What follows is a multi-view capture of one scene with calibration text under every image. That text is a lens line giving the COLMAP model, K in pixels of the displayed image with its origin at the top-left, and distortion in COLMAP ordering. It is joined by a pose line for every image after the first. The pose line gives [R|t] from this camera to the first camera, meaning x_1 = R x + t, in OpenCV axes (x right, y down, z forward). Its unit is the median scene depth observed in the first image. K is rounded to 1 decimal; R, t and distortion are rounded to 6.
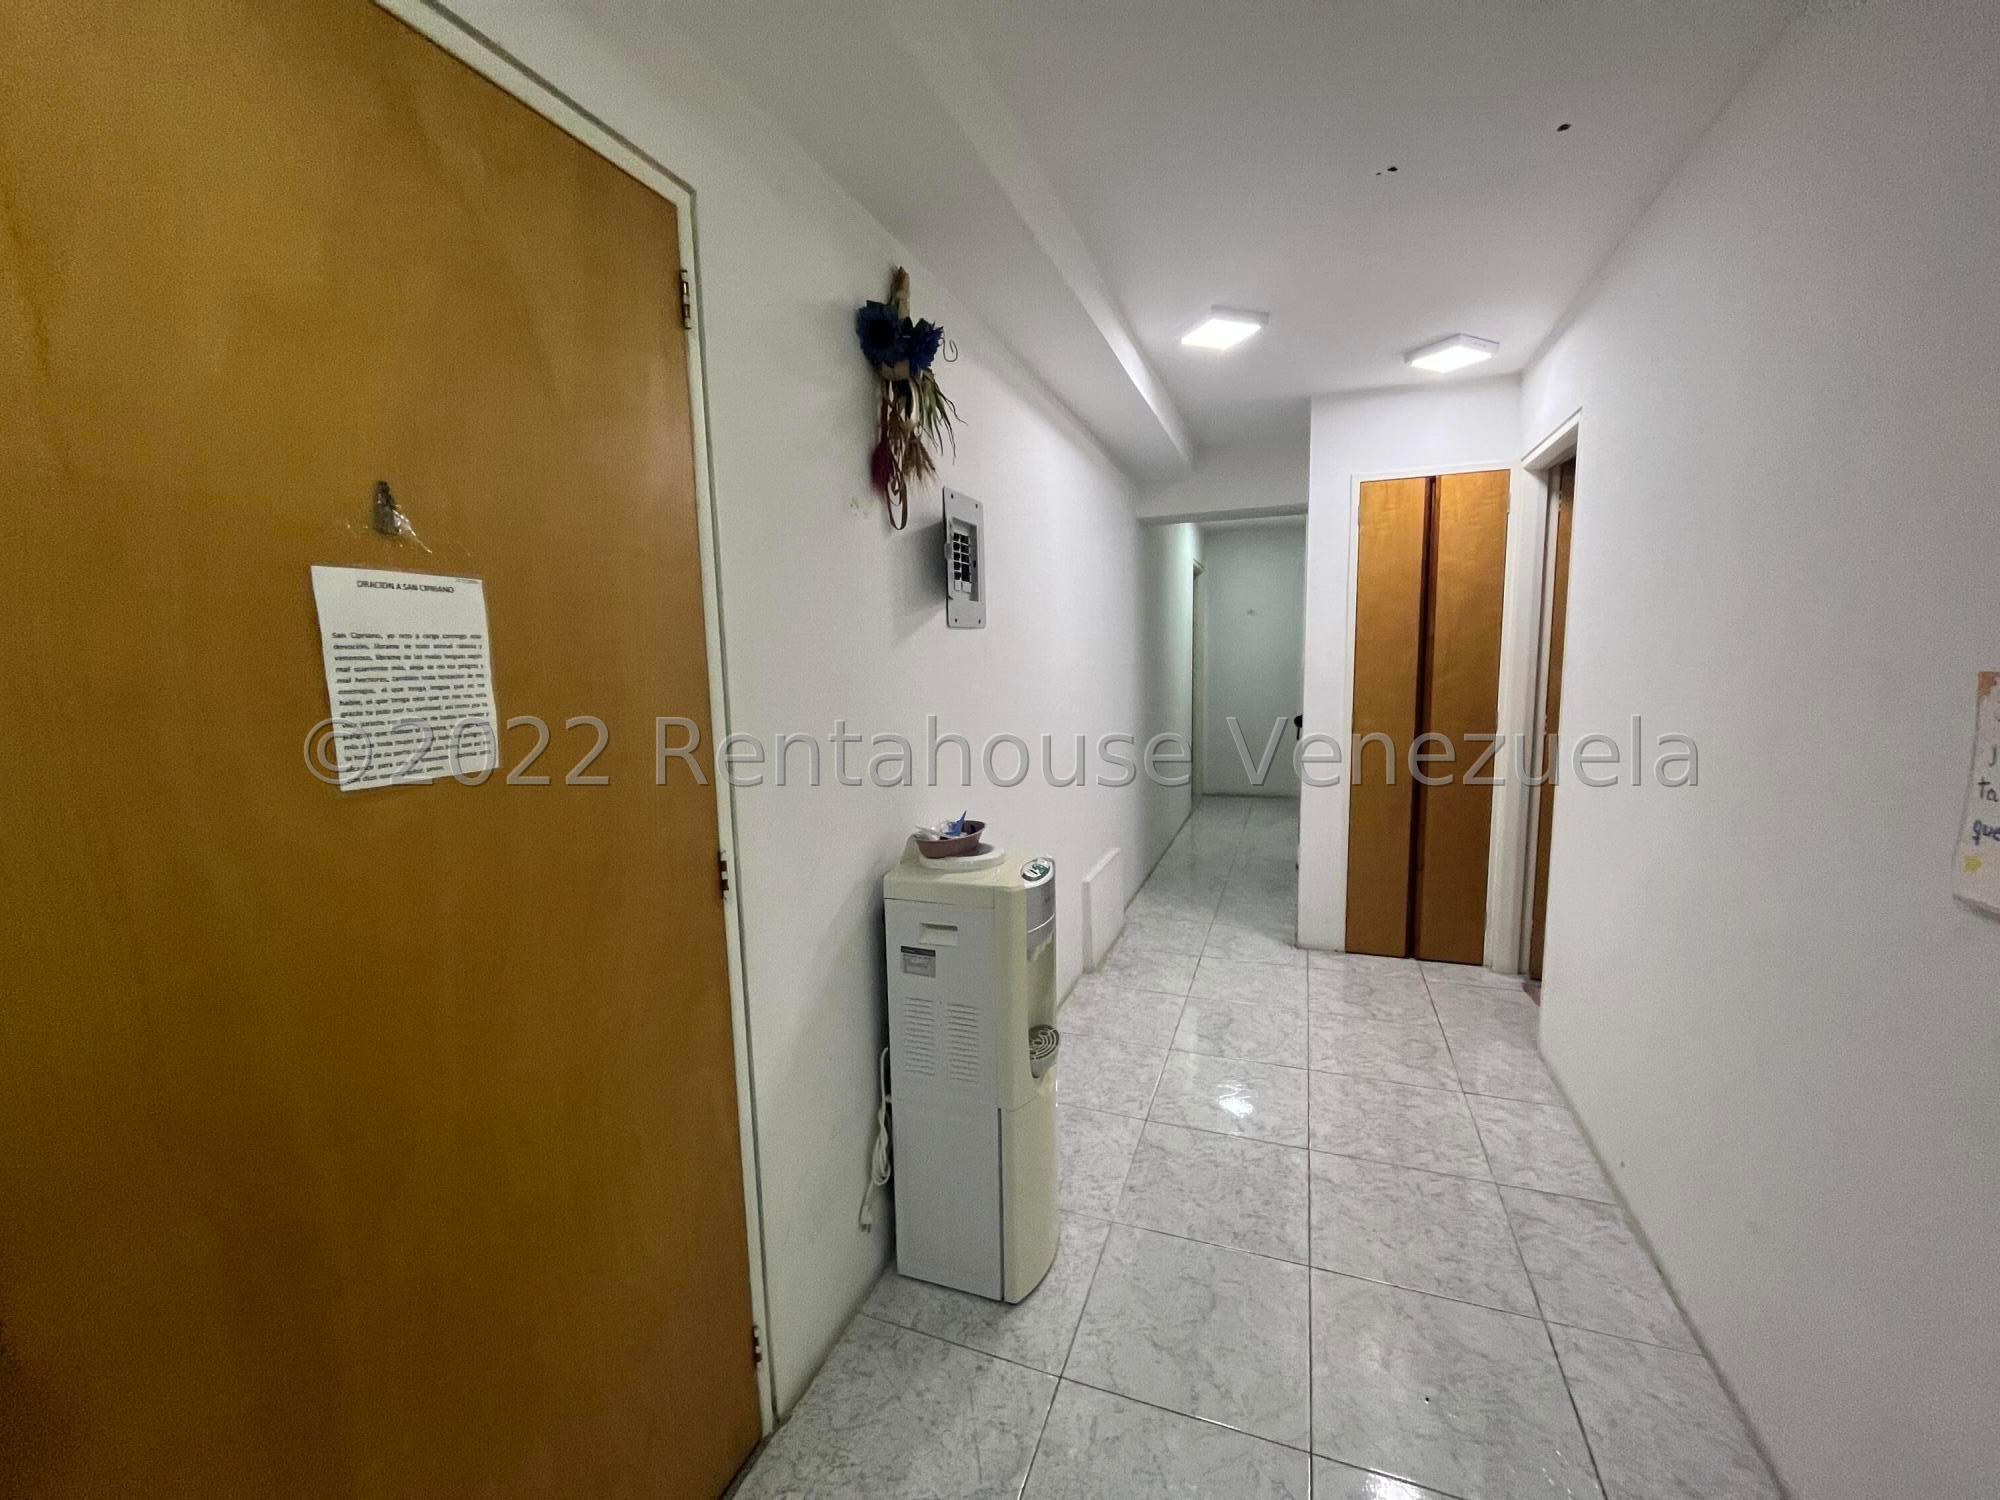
lens RADIAL K [[810.2, 0, 1000.3], [0, 810.2, 752.6], [0, 0, 1]] dist [-0.001850, -0.000191]
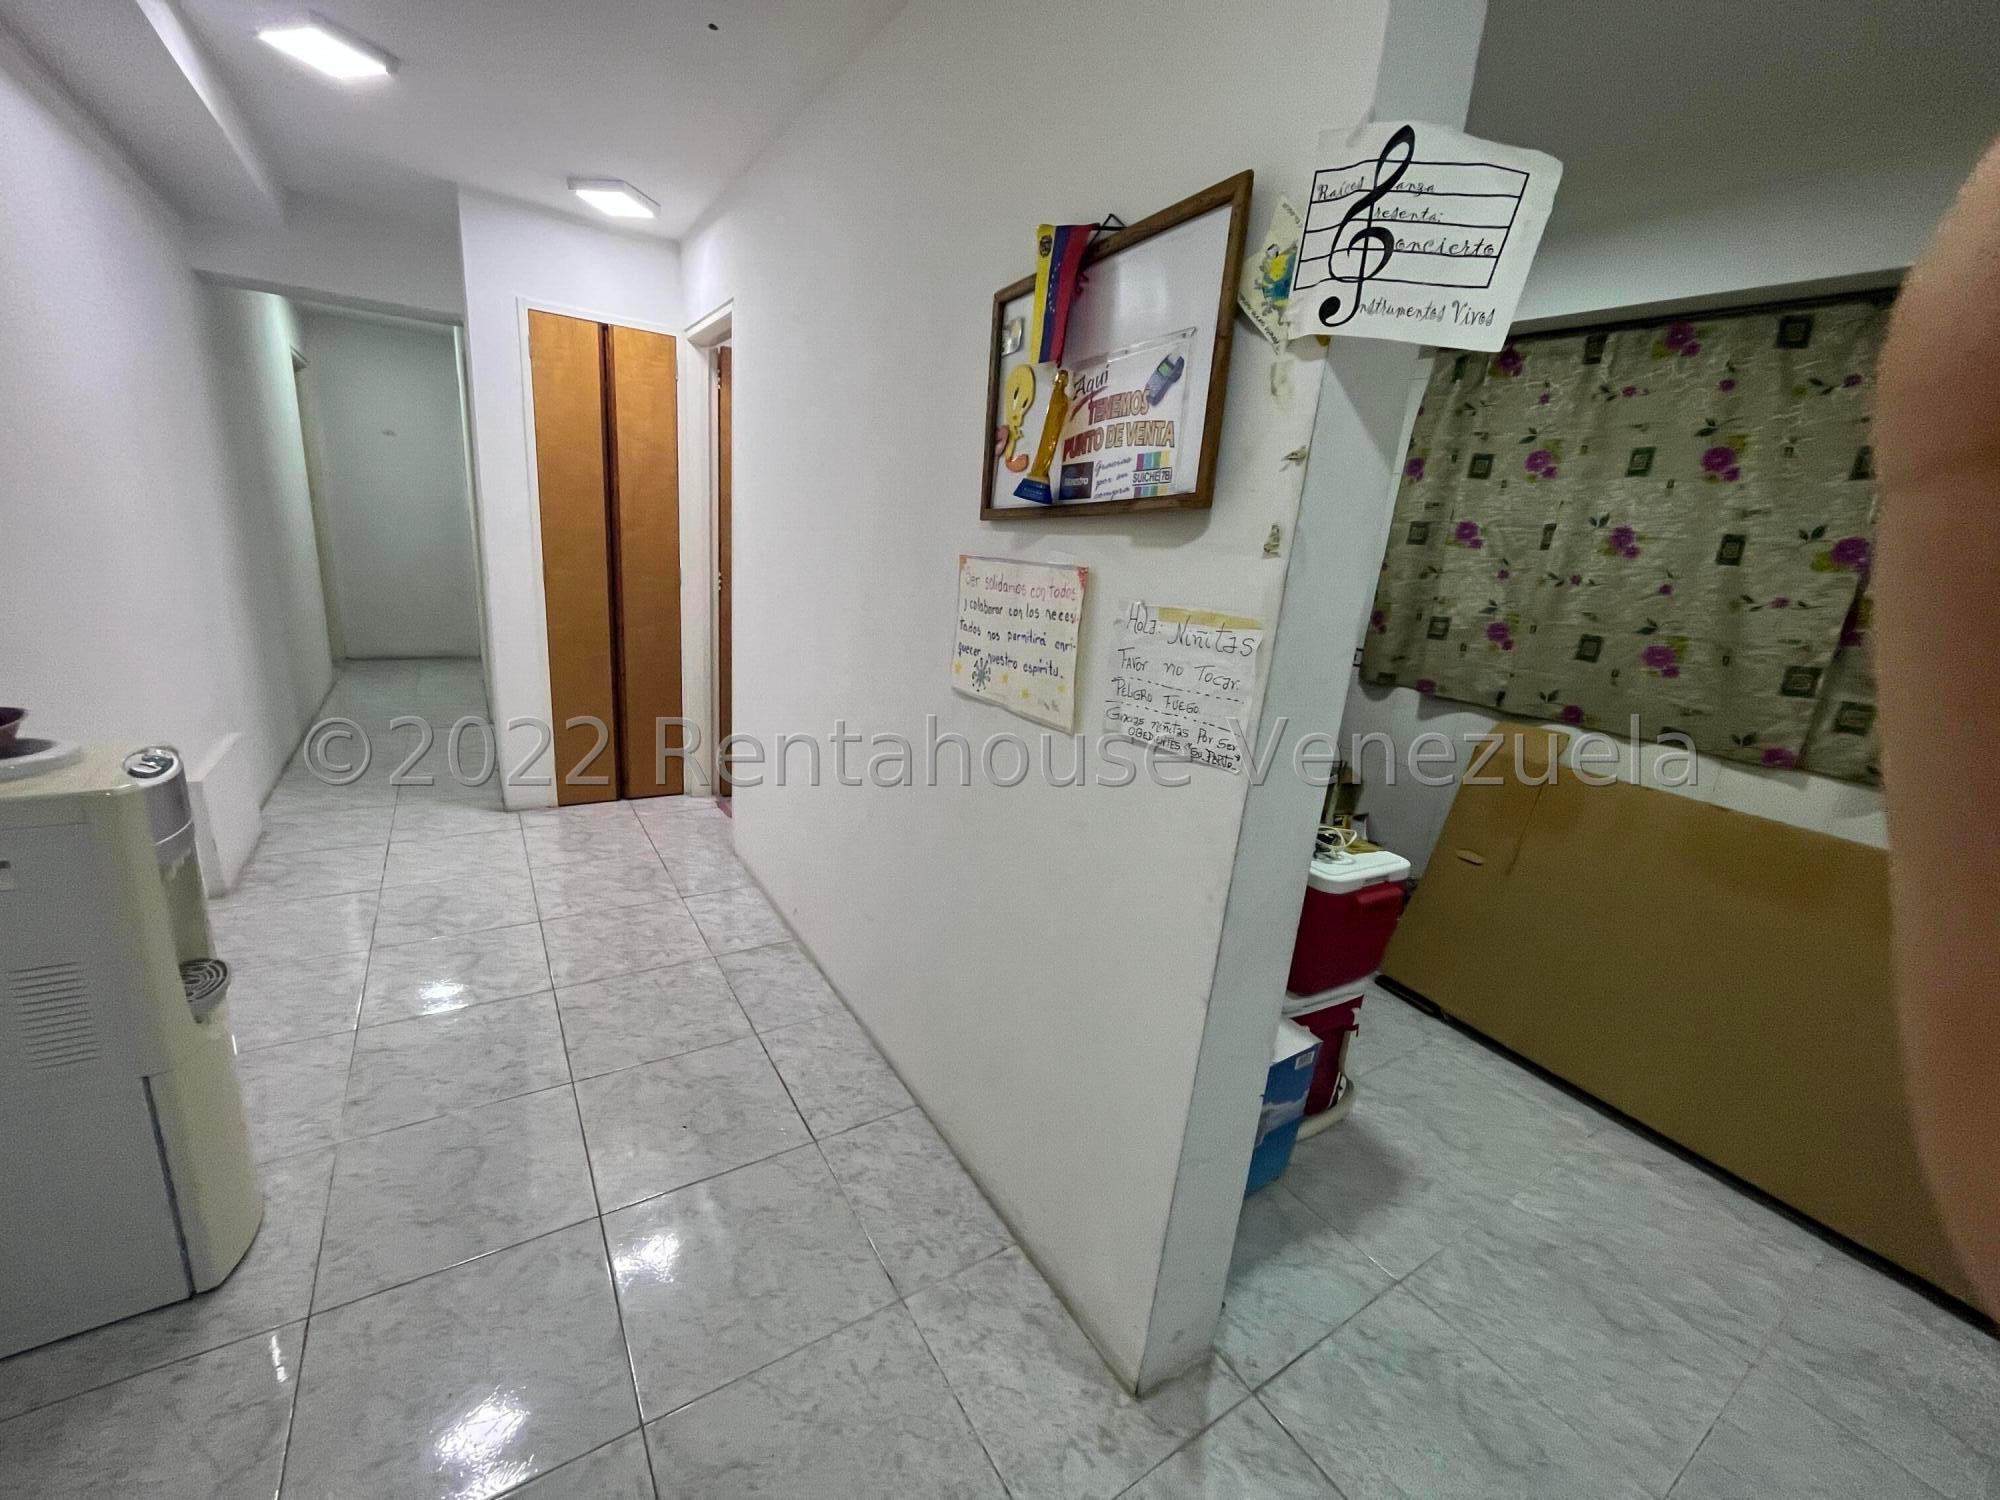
lens RADIAL K [[810.2, 0, 1003.6], [0, 810.2, 752.7], [0, 0, 1]] dist [-0.001850, -0.000191]
pose [[0.591332, -0.143197, 0.793612, -0.067221], [0.000841, 0.984217, 0.176963, 0.004517], [-0.806428, -0.103976, 0.582120, -0.050445]]
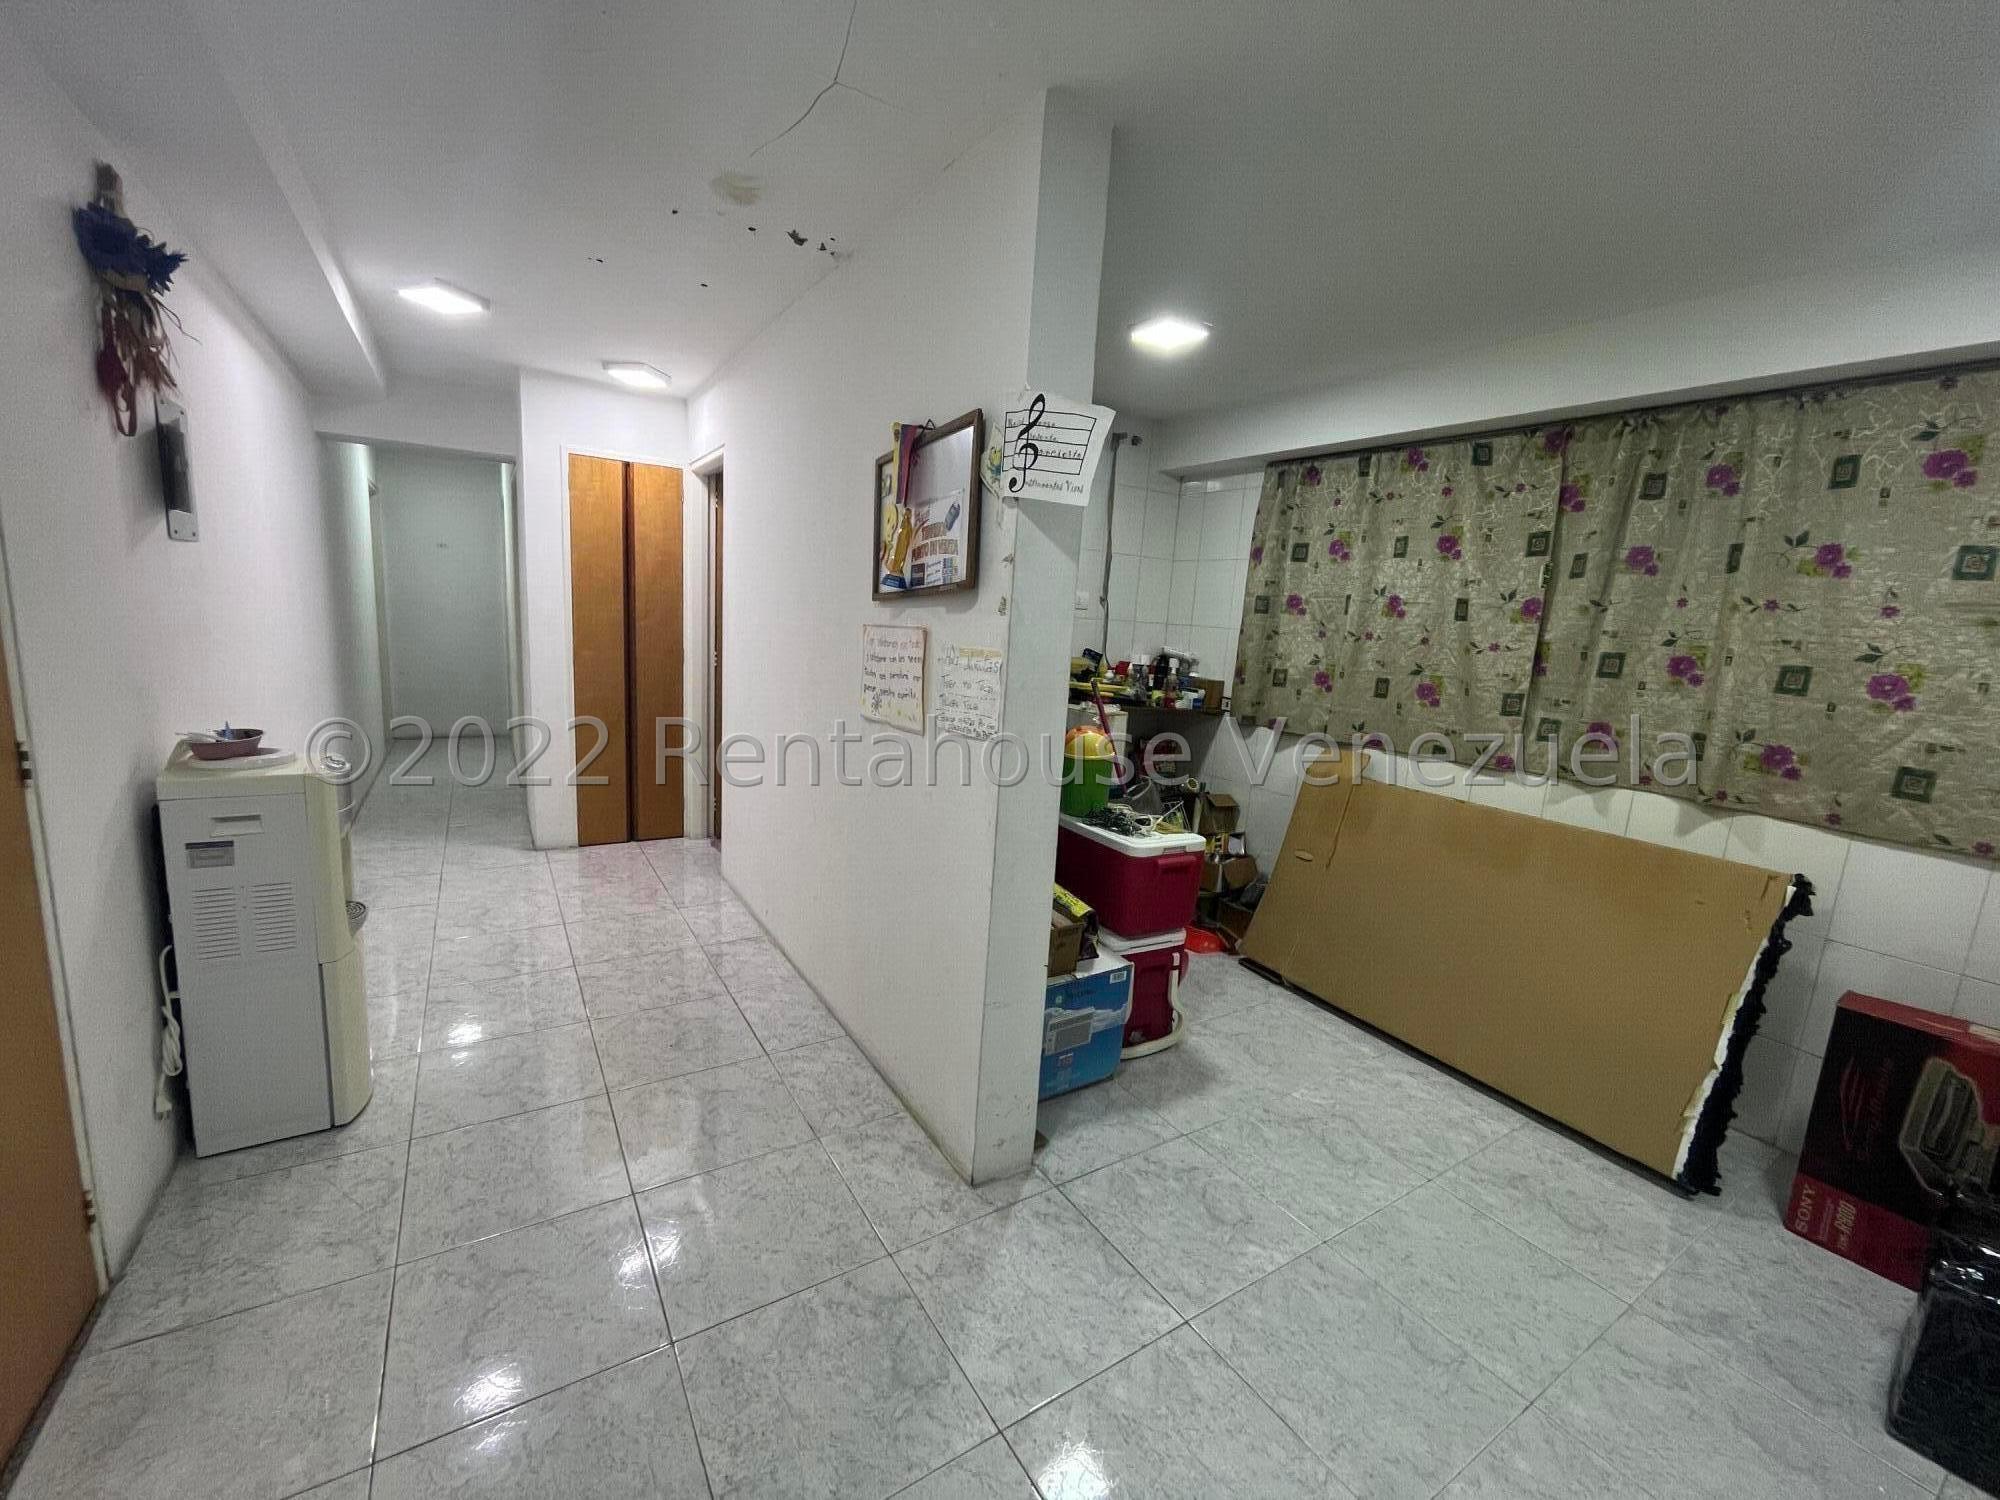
lens RADIAL K [[810.2, 0, 1003.5], [0, 810.2, 752.3], [0, 0, 1]] dist [-0.001850, -0.000191]
pose [[0.599212, -0.075442, 0.797028, -0.259595], [0.024913, 0.996825, 0.075624, 0.054667], [-0.800203, -0.025458, 0.599189, -0.401279]]
